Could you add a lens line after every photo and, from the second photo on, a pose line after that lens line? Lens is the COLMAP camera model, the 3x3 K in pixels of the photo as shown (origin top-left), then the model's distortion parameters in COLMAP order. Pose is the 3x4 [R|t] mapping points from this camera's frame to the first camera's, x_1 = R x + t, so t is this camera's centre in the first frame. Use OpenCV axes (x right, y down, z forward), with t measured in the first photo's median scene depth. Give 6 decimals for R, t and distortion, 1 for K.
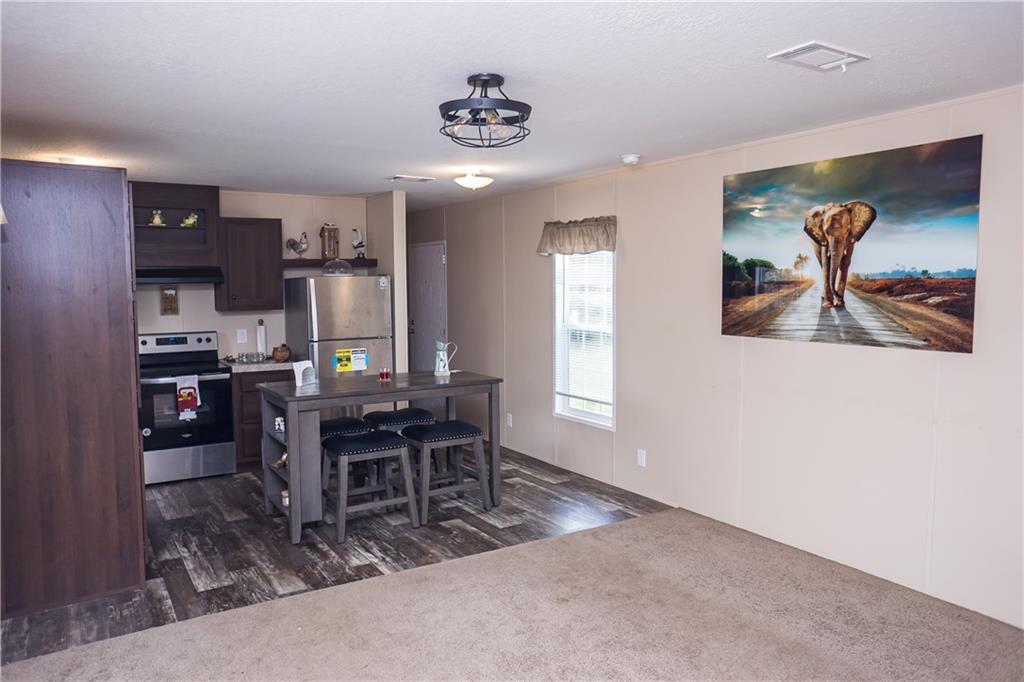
lens RADIAL K [[715.0, 0, 512.0], [0, 715.0, 341.0], [0, 0, 1]] dist [-0.003173, 0.040427]
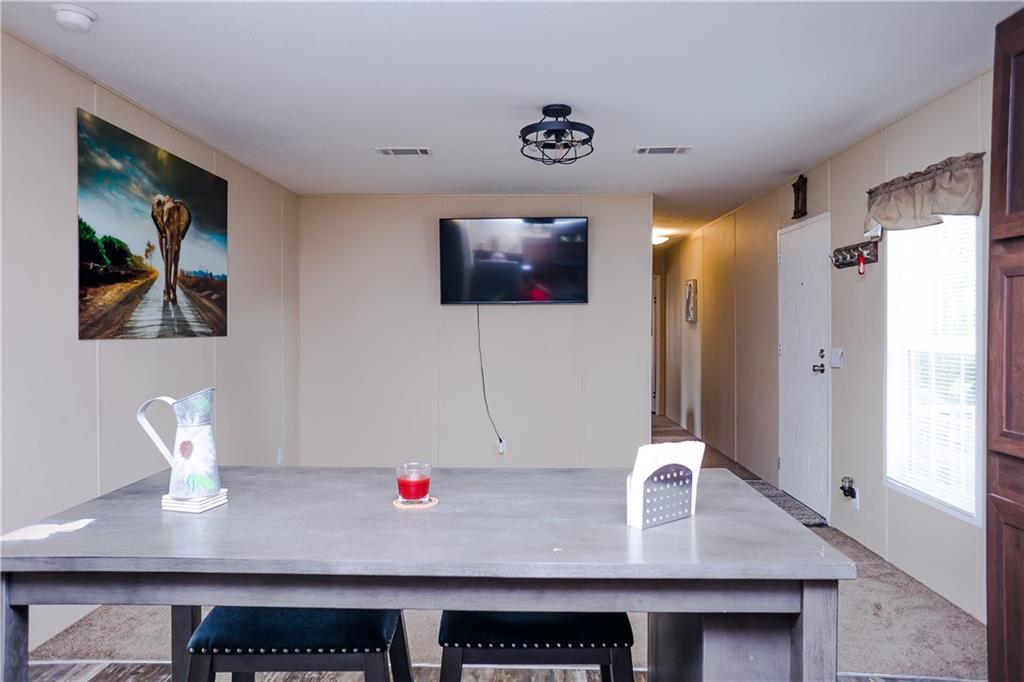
lens RADIAL K [[715.0, 0, 512.0], [0, 715.0, 341.0], [0, 0, 1]] dist [-0.003173, 0.040427]
pose [[-0.828221, -0.001580, 0.560399, -0.482196], [0.053741, 0.995163, 0.082230, -0.046646], [-0.557818, 0.098221, -0.824131, 1.502649]]
